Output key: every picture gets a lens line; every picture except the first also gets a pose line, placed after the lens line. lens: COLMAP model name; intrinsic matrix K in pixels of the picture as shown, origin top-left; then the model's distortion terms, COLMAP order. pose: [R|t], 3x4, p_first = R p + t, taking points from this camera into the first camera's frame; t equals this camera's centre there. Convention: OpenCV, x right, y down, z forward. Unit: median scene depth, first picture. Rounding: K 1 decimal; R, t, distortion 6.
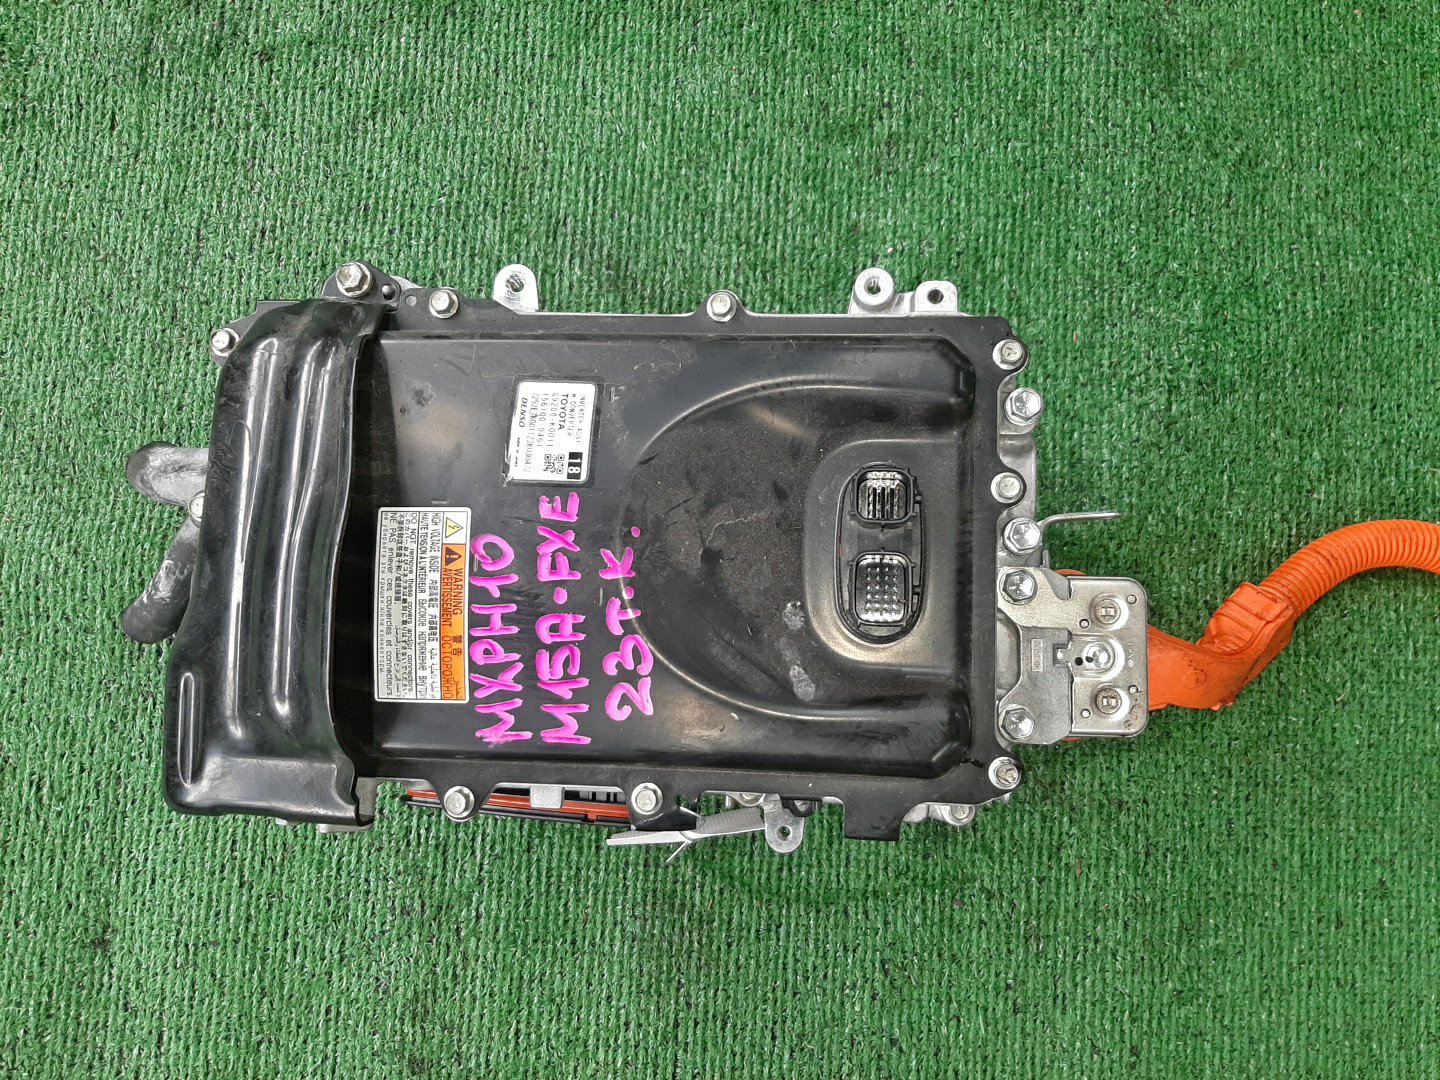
lens RADIAL K [[1142.0, 0, 721.2], [0, 1142.0, 518.2], [0, 0, 1]] dist [0.061662, -0.139241]
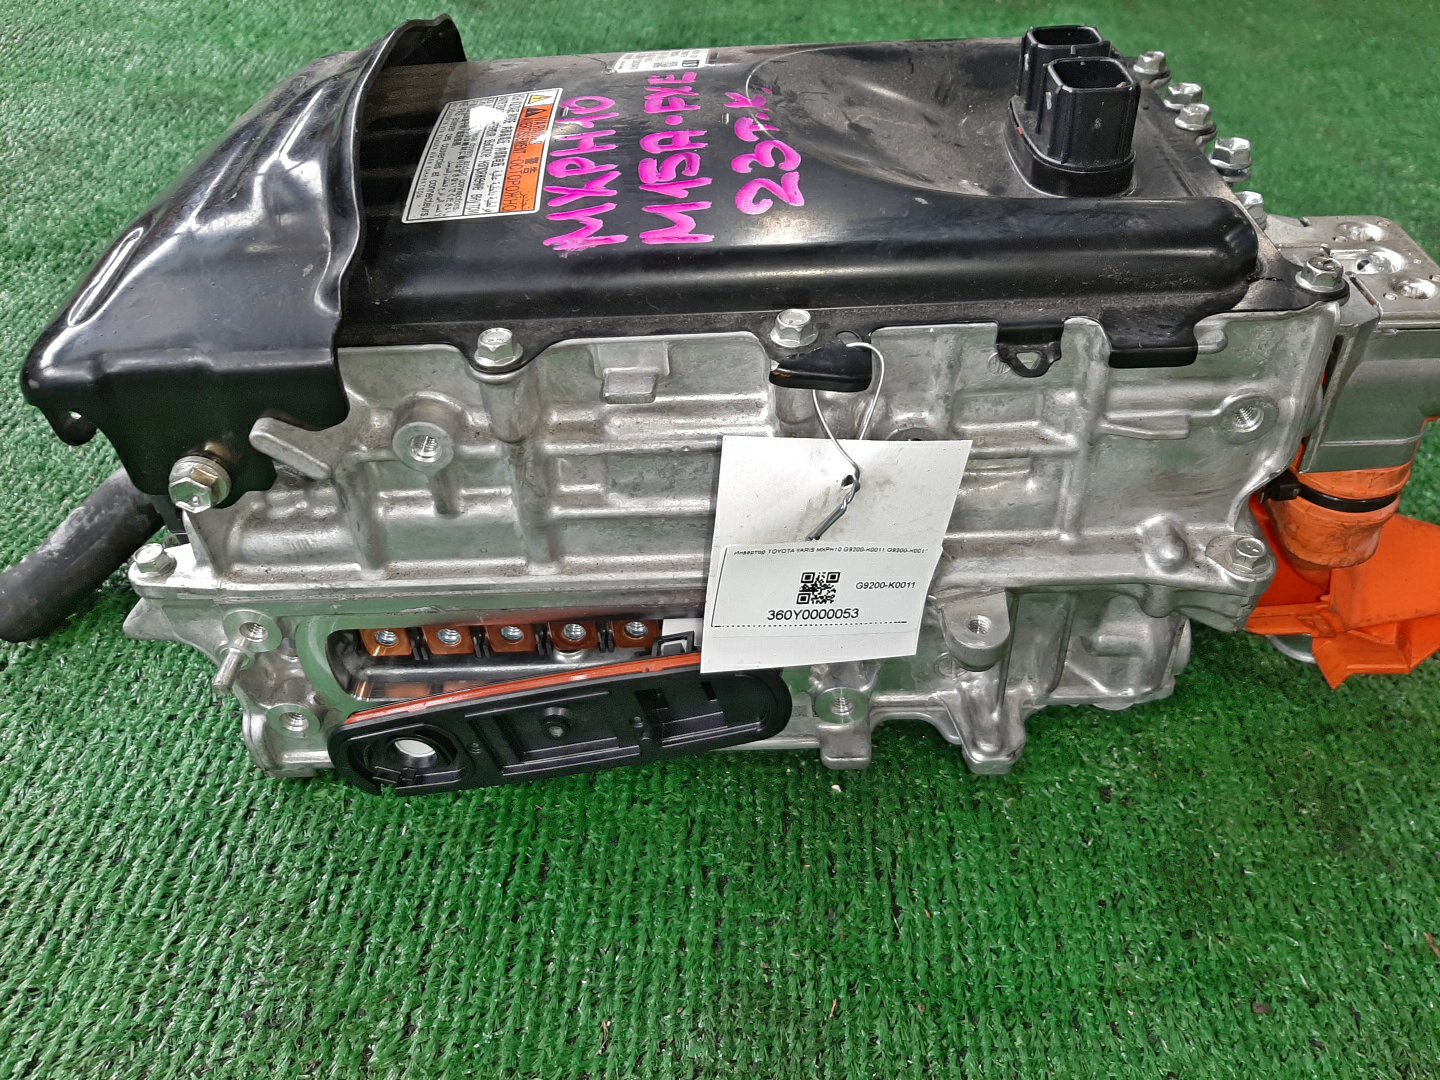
lens RADIAL K [[1142.0, 0, 721.2], [0, 1142.0, 518.2], [0, 0, 1]] dist [0.061662, -0.139241]
pose [[0.998453, 0.025708, 0.049303, -0.097177], [0.016276, 0.712722, -0.701258, 0.555627], [-0.053167, 0.700975, 0.711201, 0.439534]]
